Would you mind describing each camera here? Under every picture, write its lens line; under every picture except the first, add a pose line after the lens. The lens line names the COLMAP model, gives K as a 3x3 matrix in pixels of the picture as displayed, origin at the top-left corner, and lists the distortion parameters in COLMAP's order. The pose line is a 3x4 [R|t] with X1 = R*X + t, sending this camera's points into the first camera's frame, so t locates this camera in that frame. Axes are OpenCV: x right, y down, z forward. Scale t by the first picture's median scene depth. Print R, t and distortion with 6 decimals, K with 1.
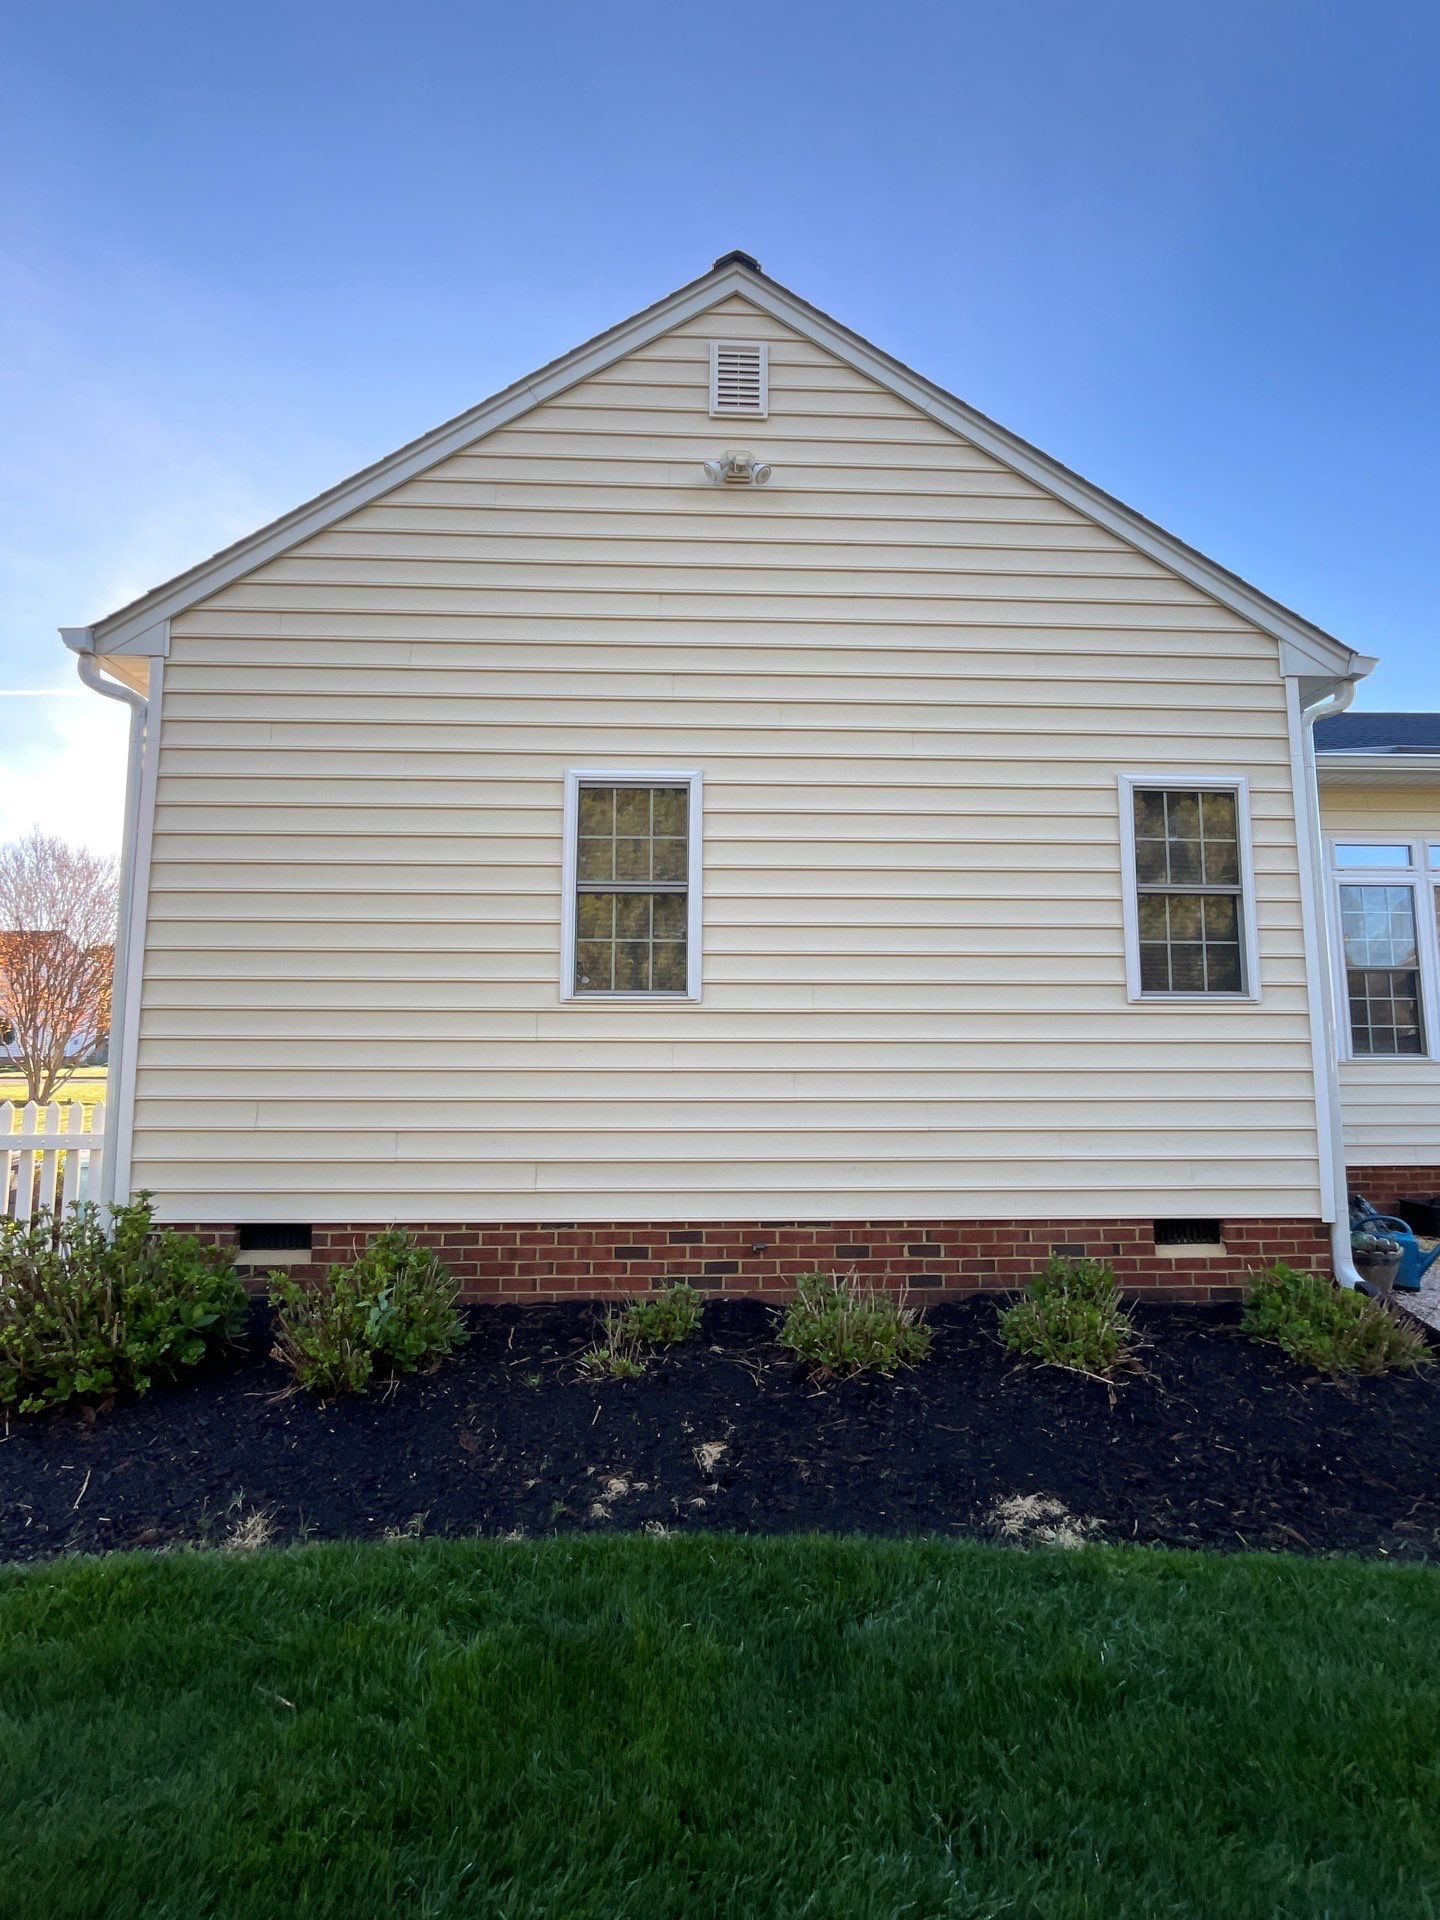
lens RADIAL K [[781.0, 0, 733.4], [0, 781.0, 962.1], [0, 0, 1]] dist [-0.004134, 0.000239]
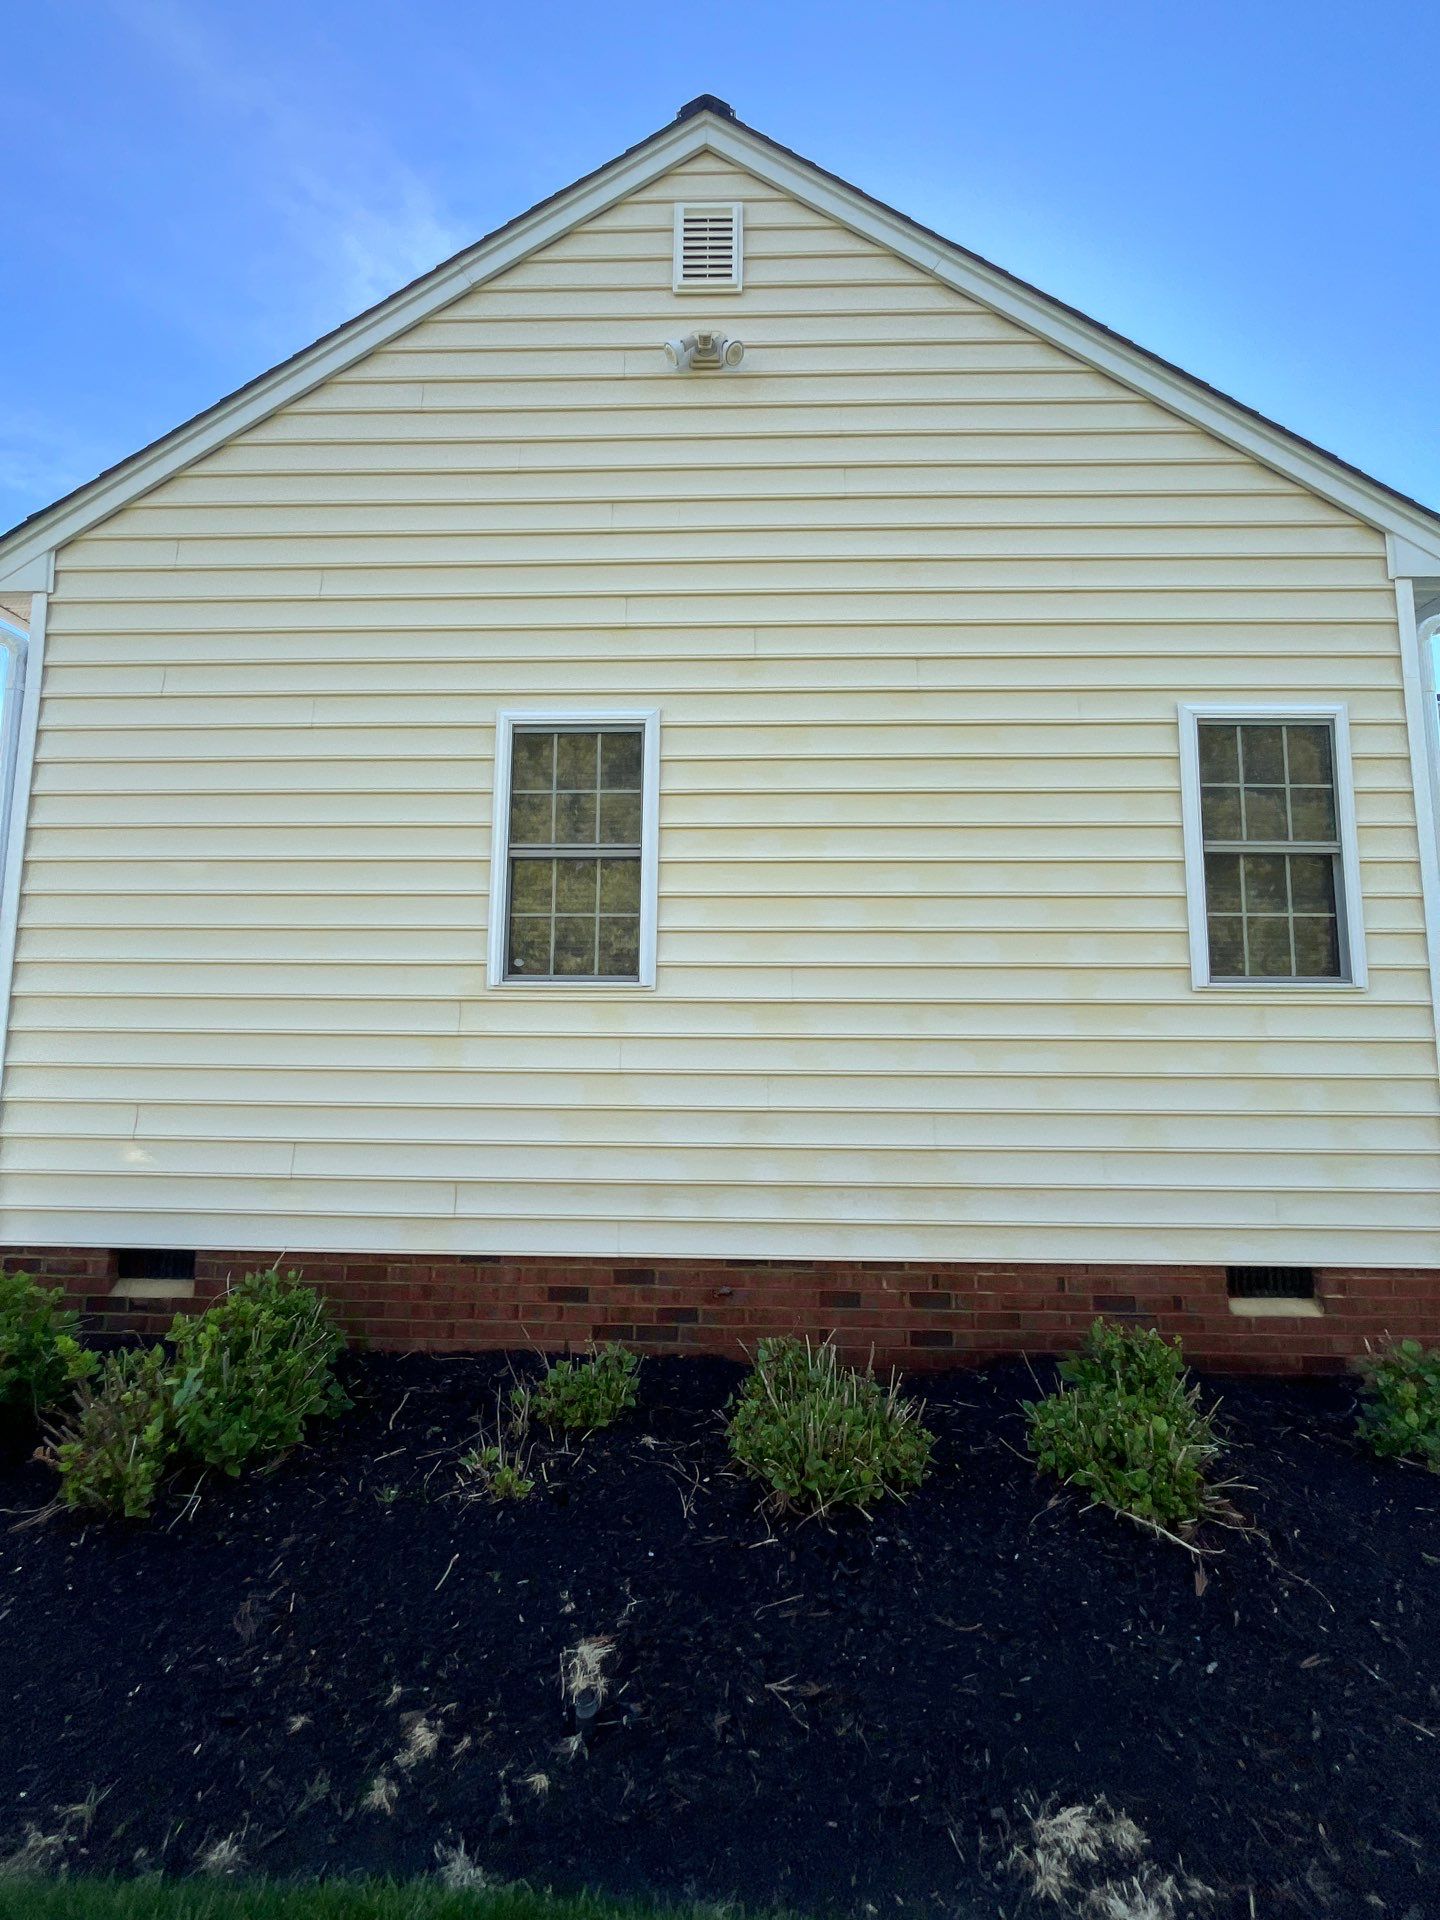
lens RADIAL K [[781.0, 0, 705.0], [0, 781.0, 953.6], [0, 0, 1]] dist [-0.004134, 0.000239]
pose [[0.998199, -0.001180, -0.059982, 0.060527], [0.001395, 0.999993, 0.003540, 0.010835], [0.059977, -0.003617, 0.998193, 0.183323]]
